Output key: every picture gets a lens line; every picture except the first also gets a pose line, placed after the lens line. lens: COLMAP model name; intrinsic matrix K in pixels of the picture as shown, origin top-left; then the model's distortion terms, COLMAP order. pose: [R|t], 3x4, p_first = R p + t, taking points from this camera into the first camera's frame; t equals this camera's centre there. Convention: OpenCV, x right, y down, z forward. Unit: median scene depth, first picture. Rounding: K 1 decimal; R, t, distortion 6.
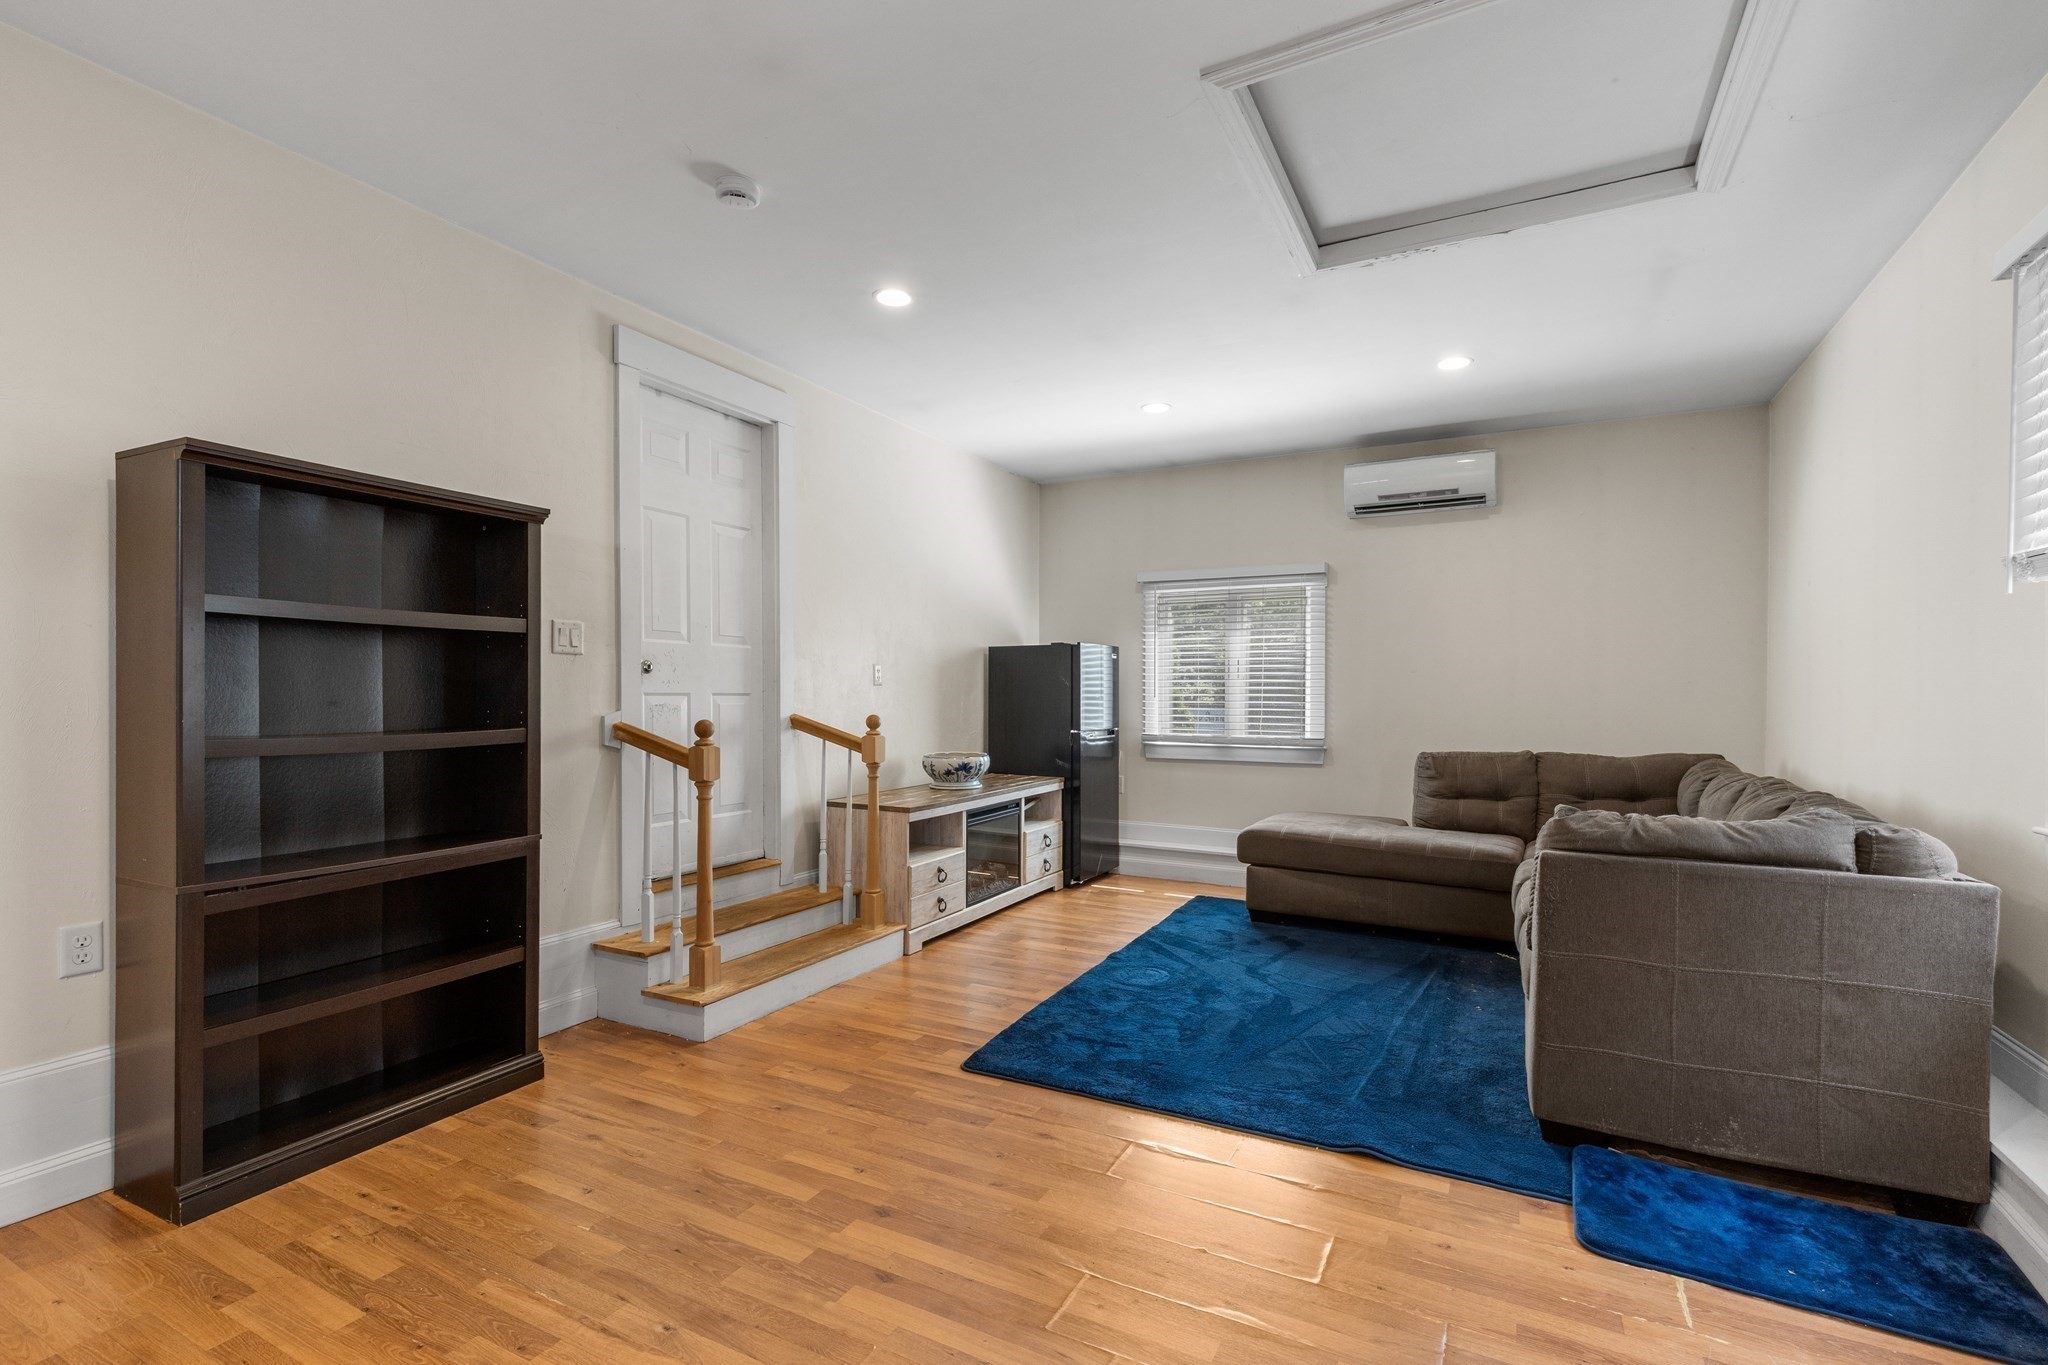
lens RADIAL K [[925.2, 0, 1033.6], [0, 925.2, 703.9], [0, 0, 1]] dist [0.008860, -0.000231]
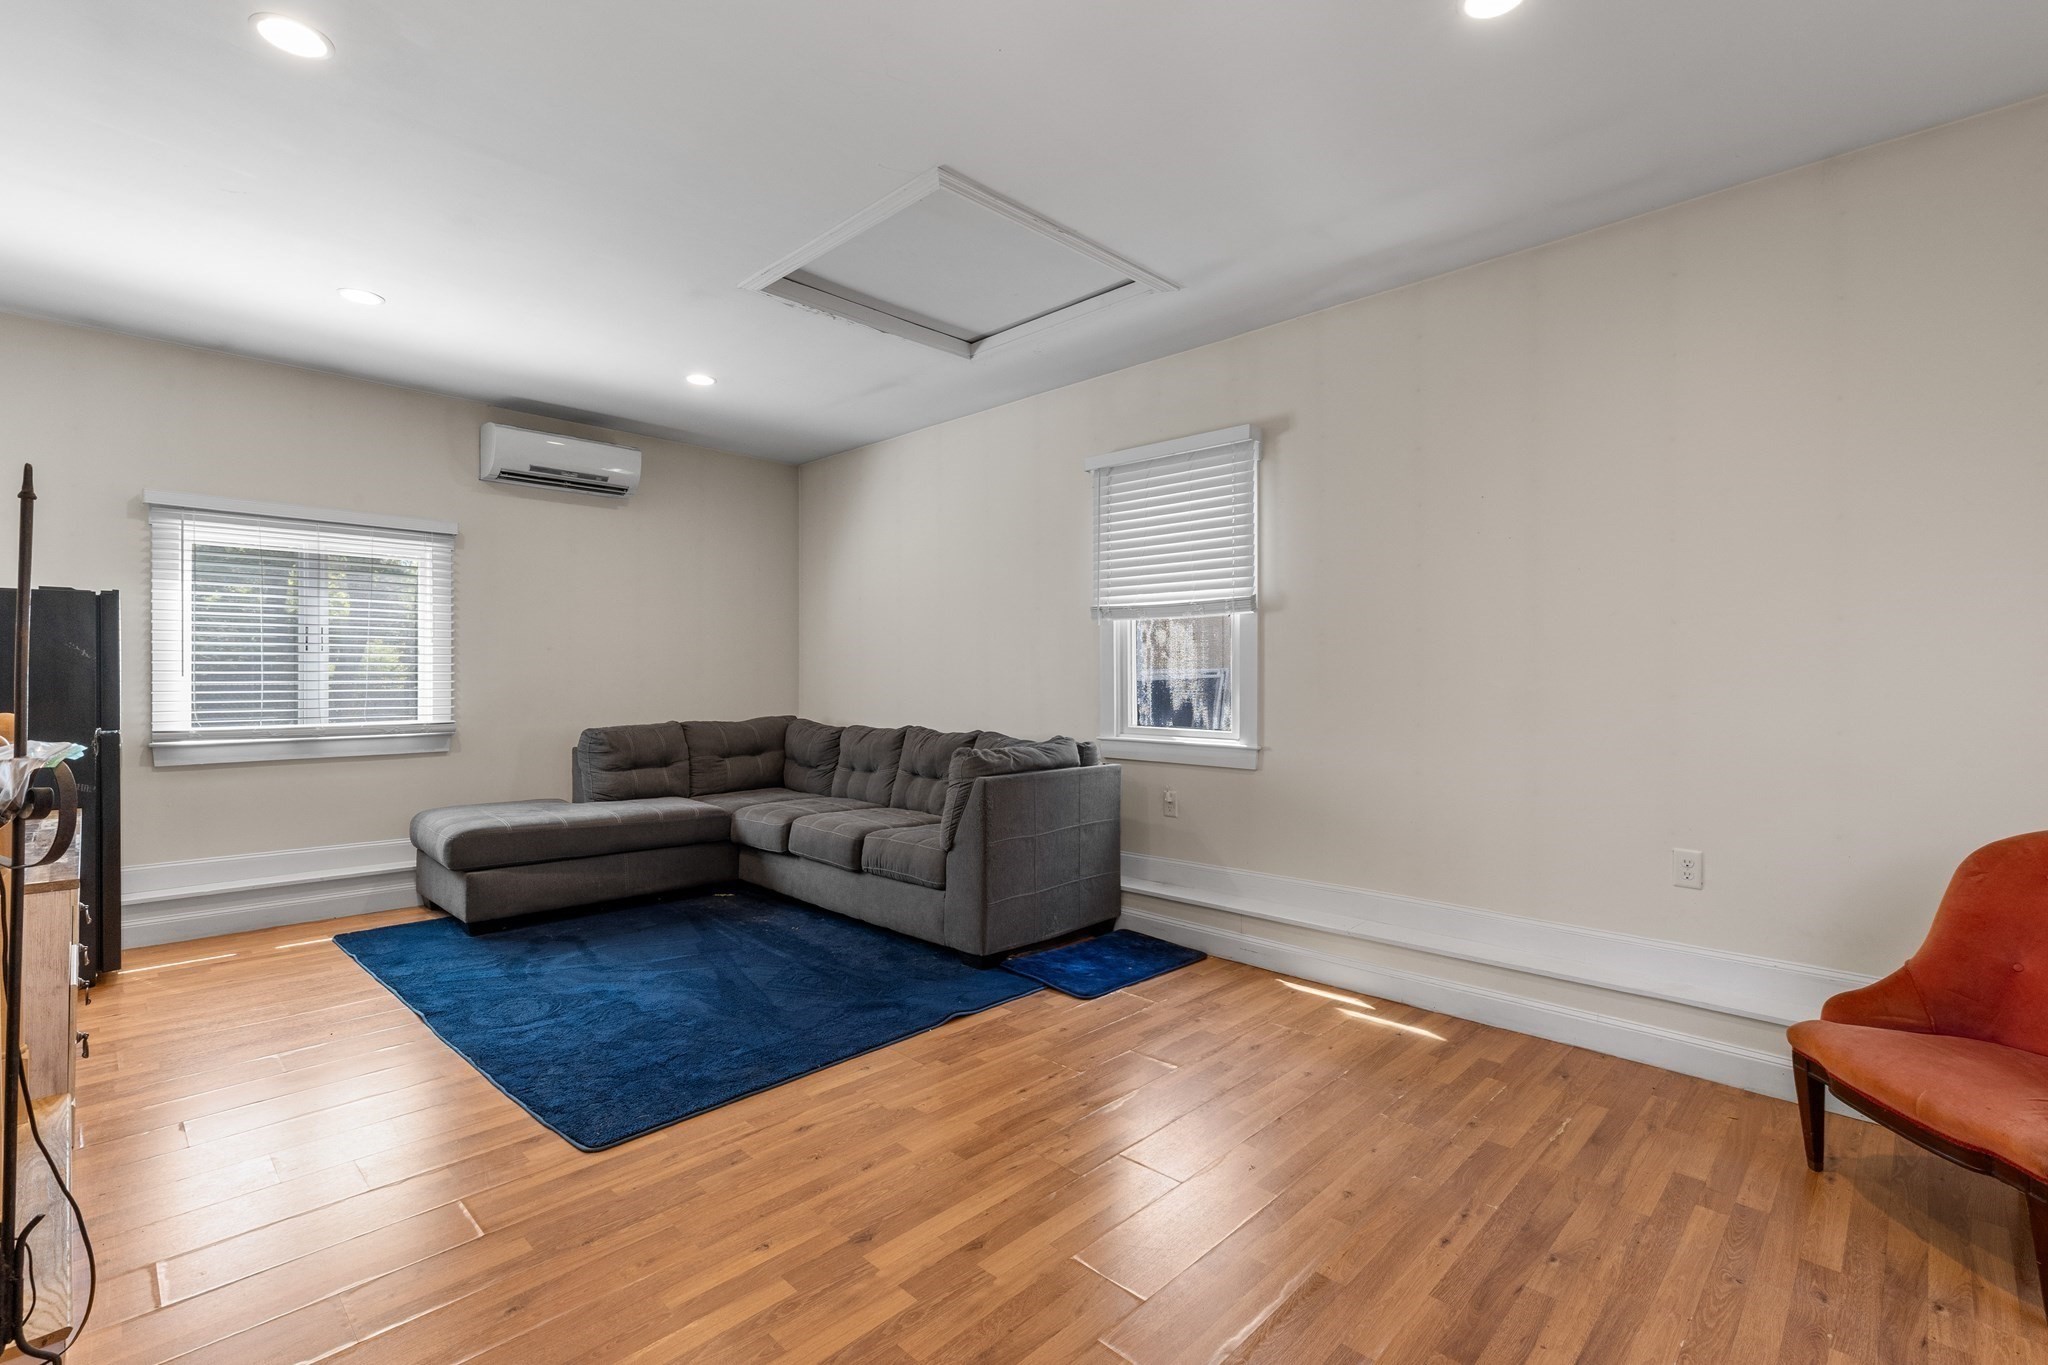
lens RADIAL K [[925.2, 0, 1034.2], [0, 925.2, 668.7], [0, 0, 1]] dist [0.008860, -0.000231]
pose [[0.283623, 0.001157, 0.958935, -0.534920], [0.009188, 0.999950, -0.003924, -0.007001], [-0.958892, 0.009924, 0.283599, 0.304474]]
